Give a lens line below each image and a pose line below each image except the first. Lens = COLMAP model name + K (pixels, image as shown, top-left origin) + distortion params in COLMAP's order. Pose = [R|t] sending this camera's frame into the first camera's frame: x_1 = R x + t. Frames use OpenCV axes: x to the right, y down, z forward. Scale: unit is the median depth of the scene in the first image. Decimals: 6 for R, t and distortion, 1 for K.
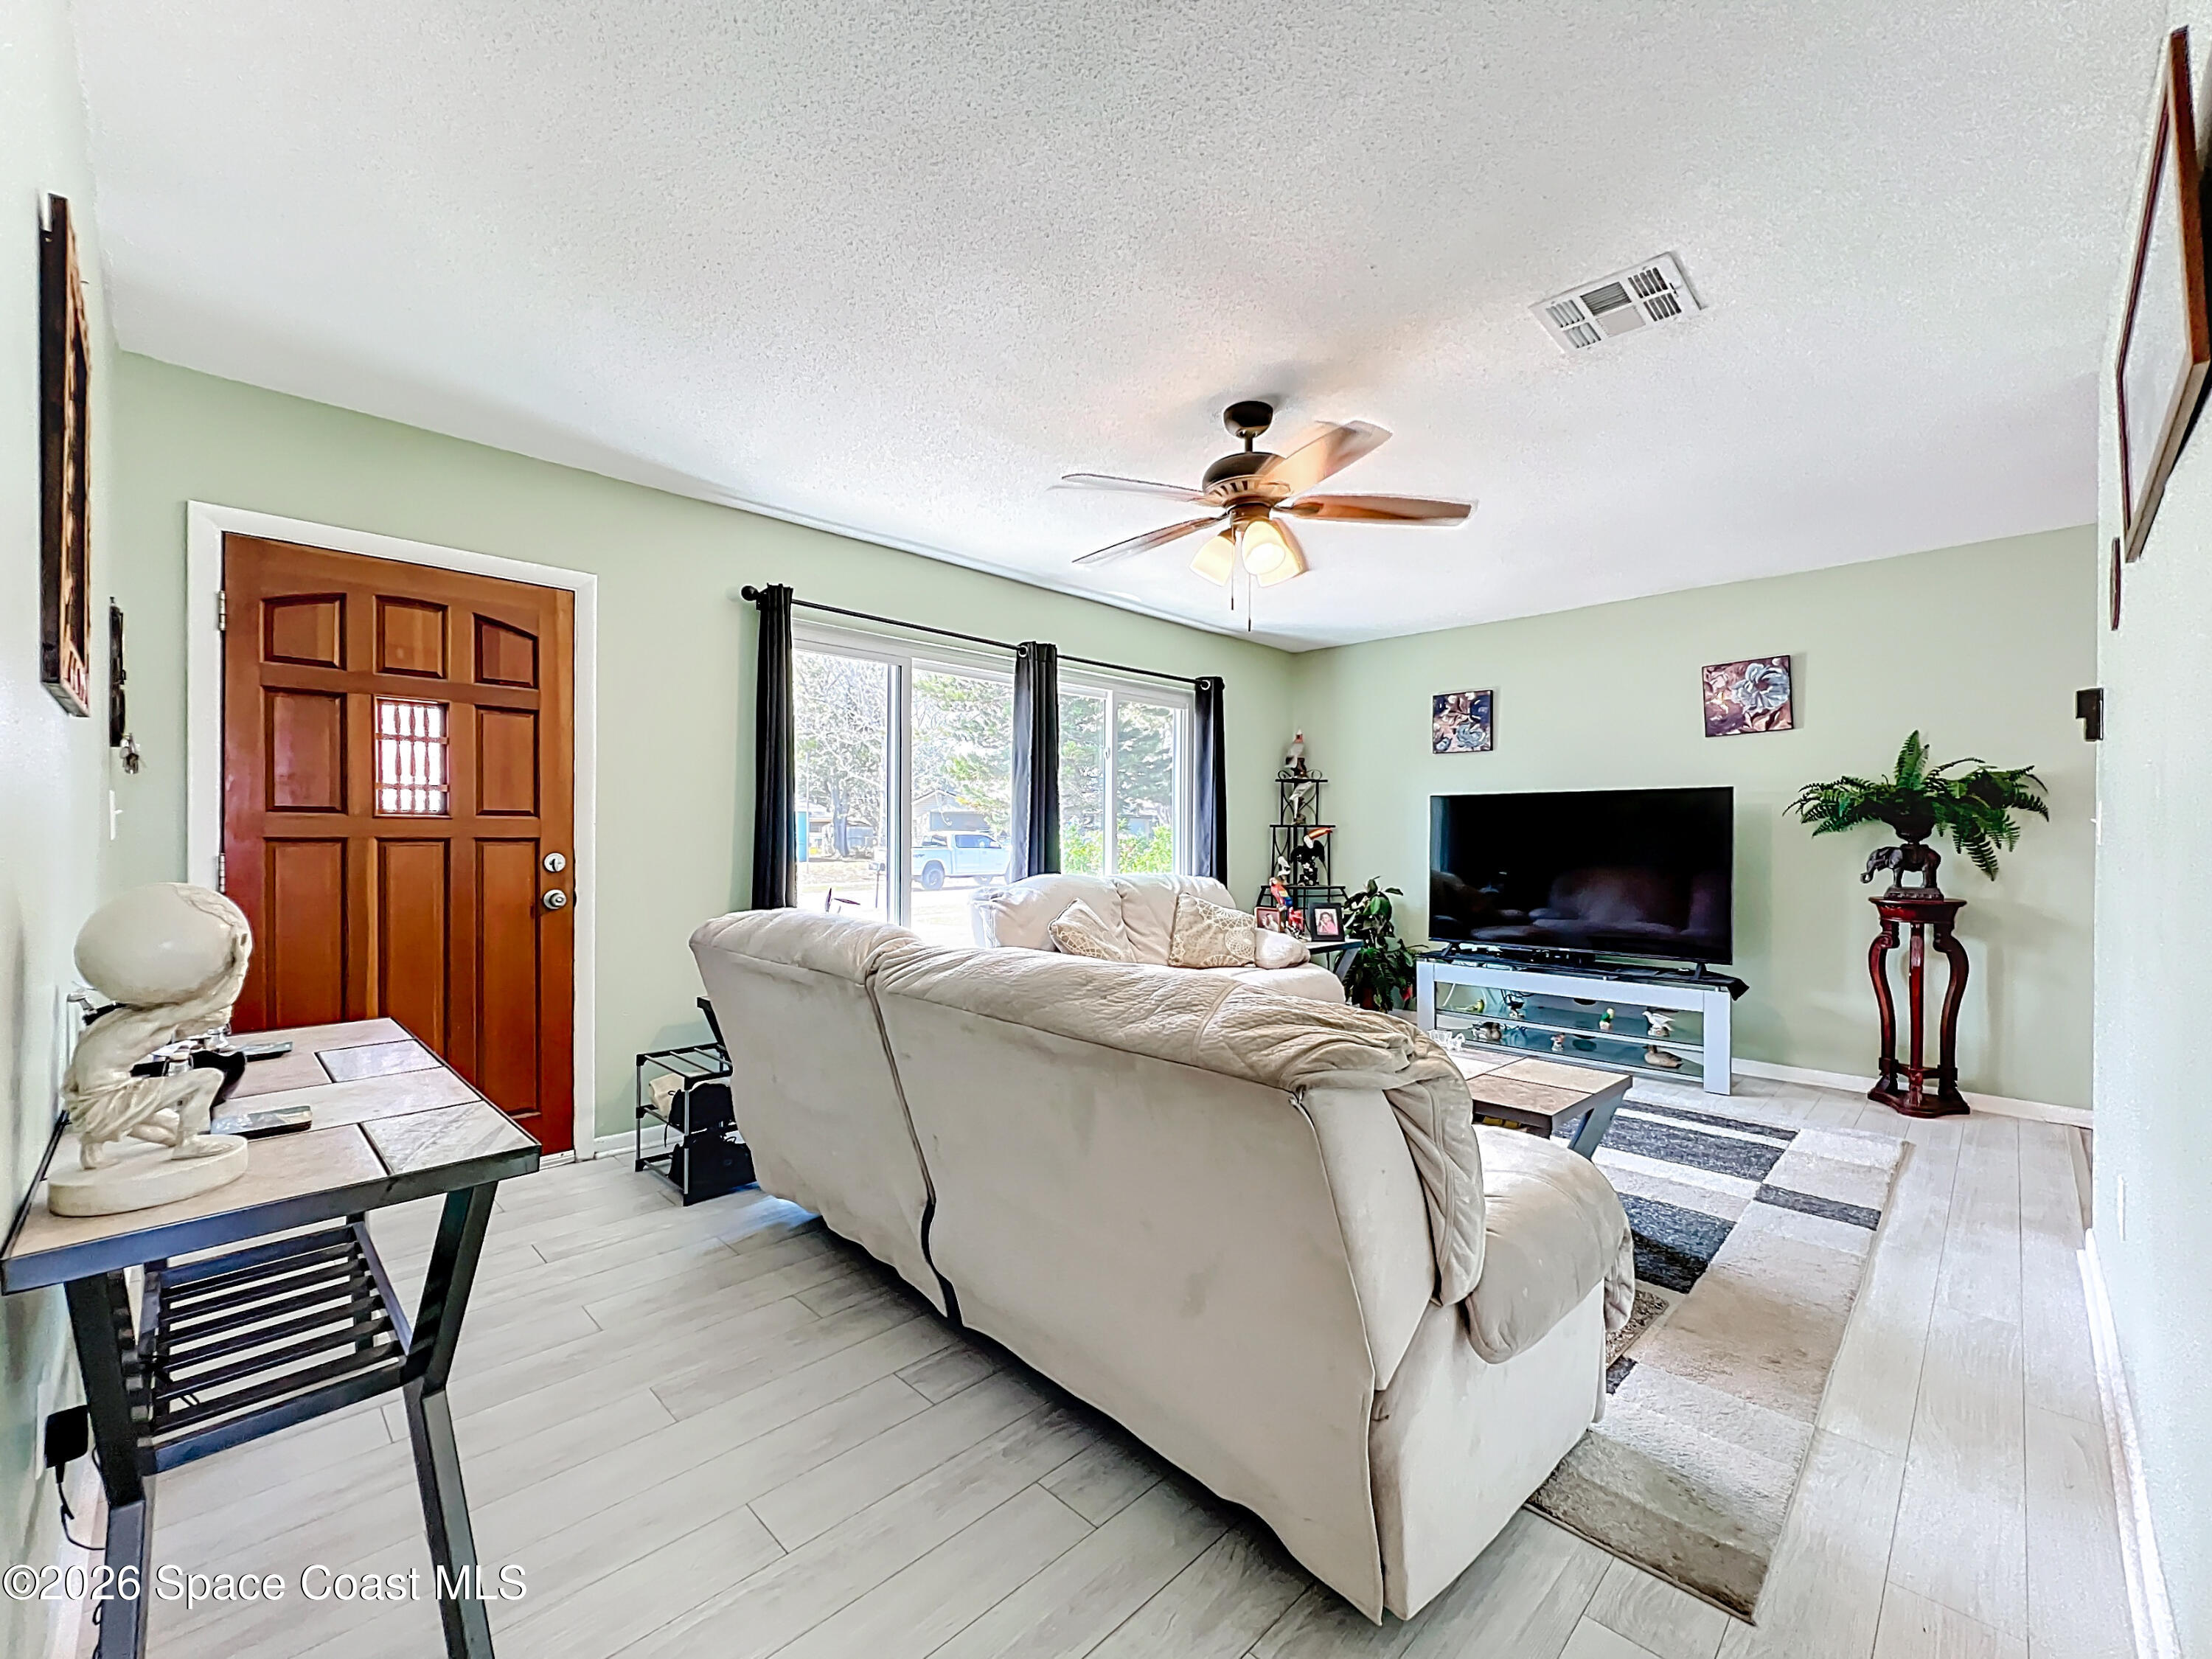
lens RADIAL K [[927.3, 0, 1103.7], [0, 927.3, 847.6], [0, 0, 1]] dist [-0.001763, -0.000016]
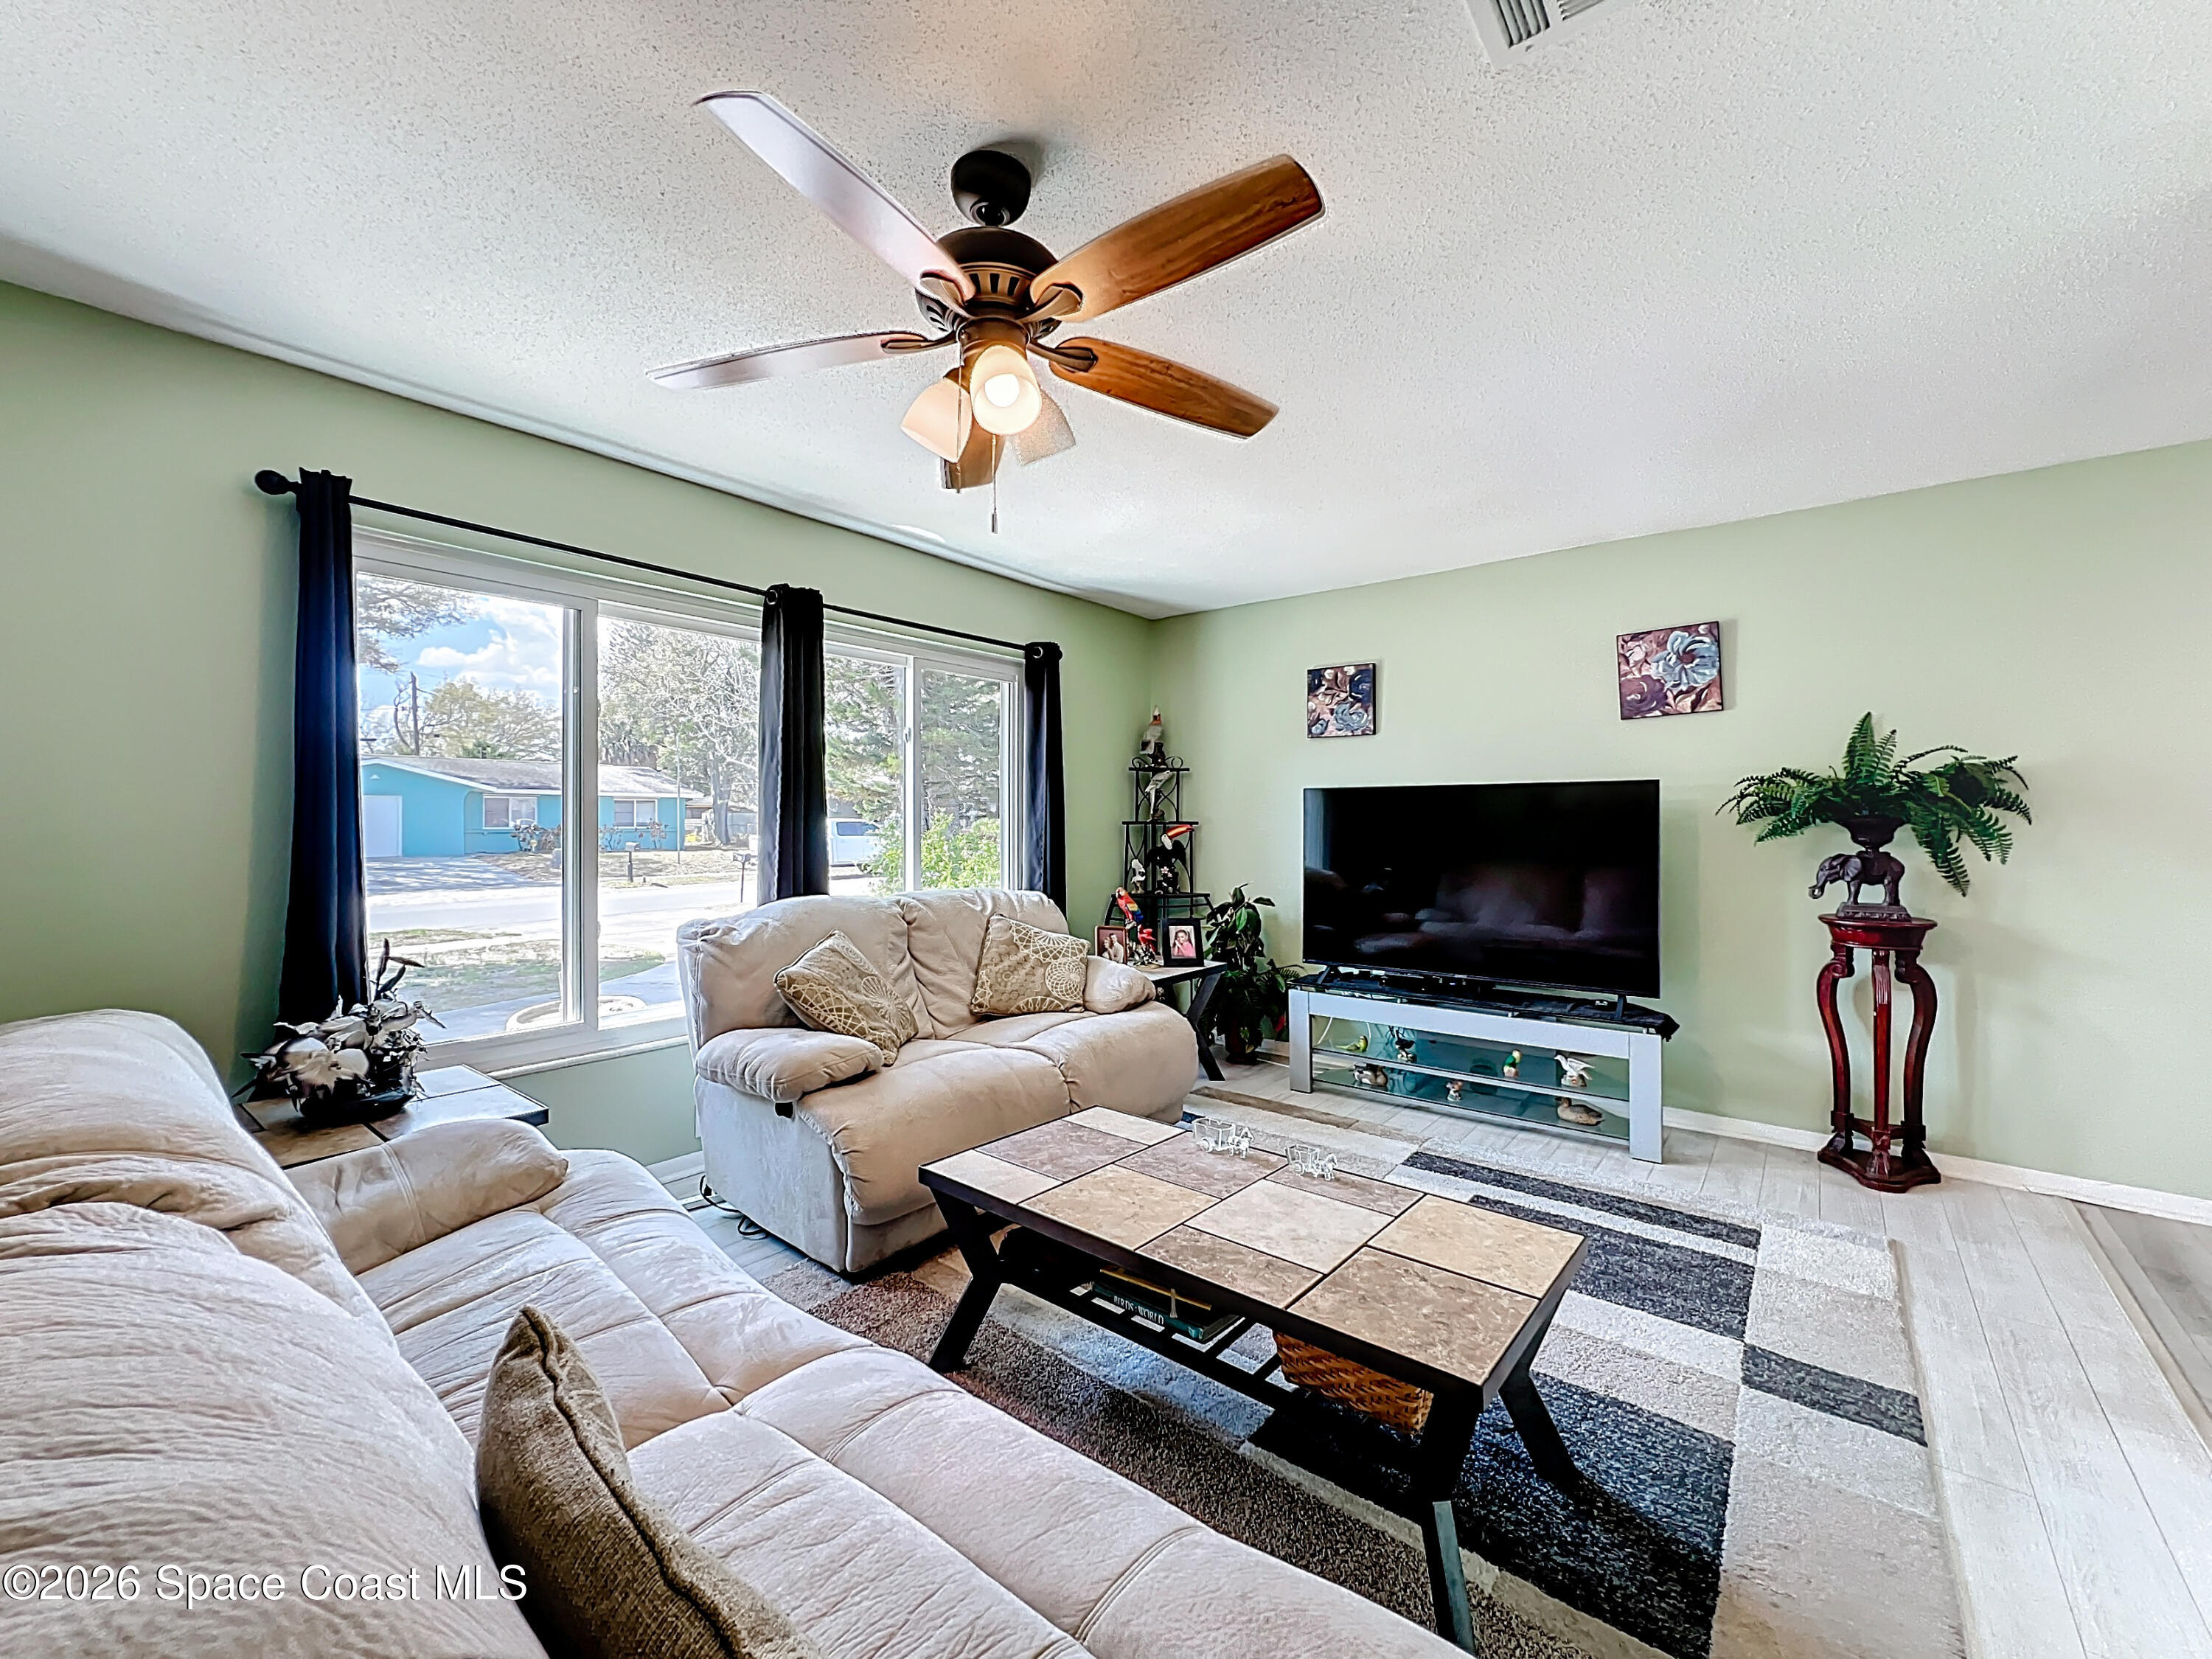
lens RADIAL K [[900.0, 0, 1112.0], [0, 900.0, 828.3], [0, 0, 1]] dist [-0.000788, 0.000243]
pose [[0.993749, -0.005292, 0.111515, 0.105941], [0.005527, 0.999983, -0.001795, -0.022960], [-0.111503, 0.002401, 0.993761, 0.252373]]
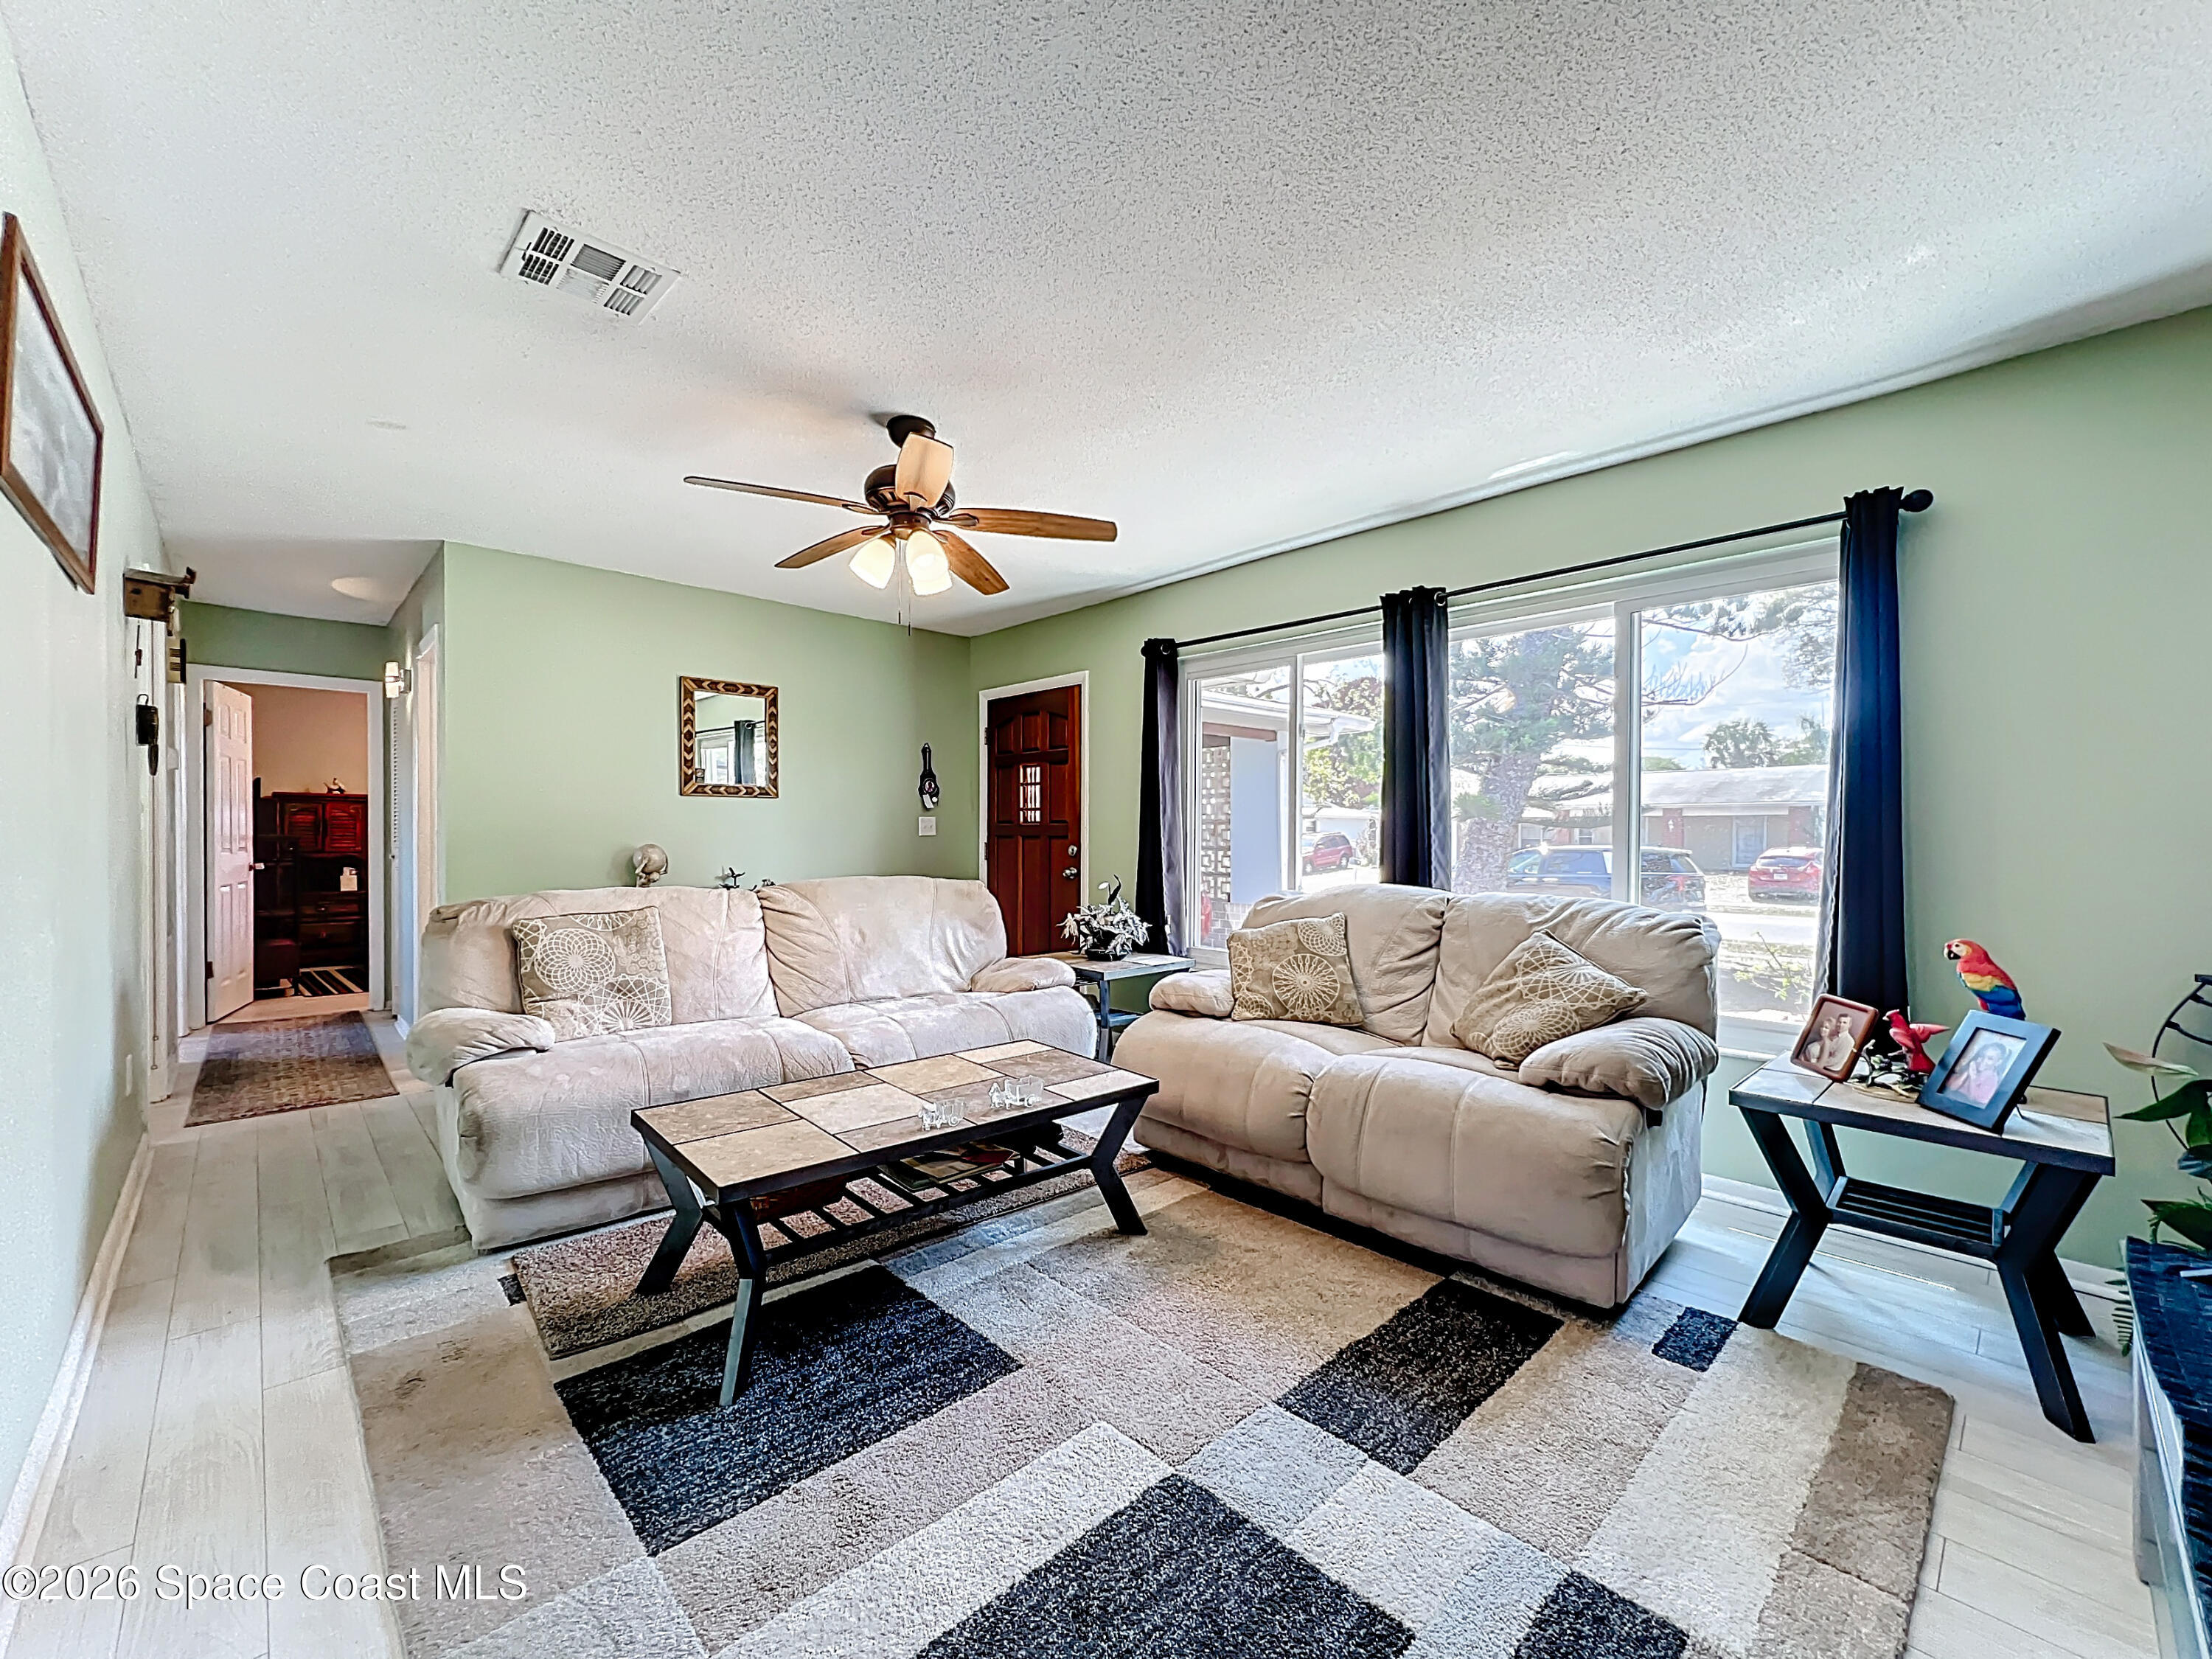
lens RADIAL K [[895.8, 0, 1084.4], [0, 895.8, 845.2], [0, 0, 1]] dist [-0.001804, -0.000036]
pose [[-0.042334, 0.009890, -0.999055, 0.734407], [-0.012130, 0.999872, 0.010412, -0.007319], [0.999030, 0.012560, -0.042208, 0.785278]]
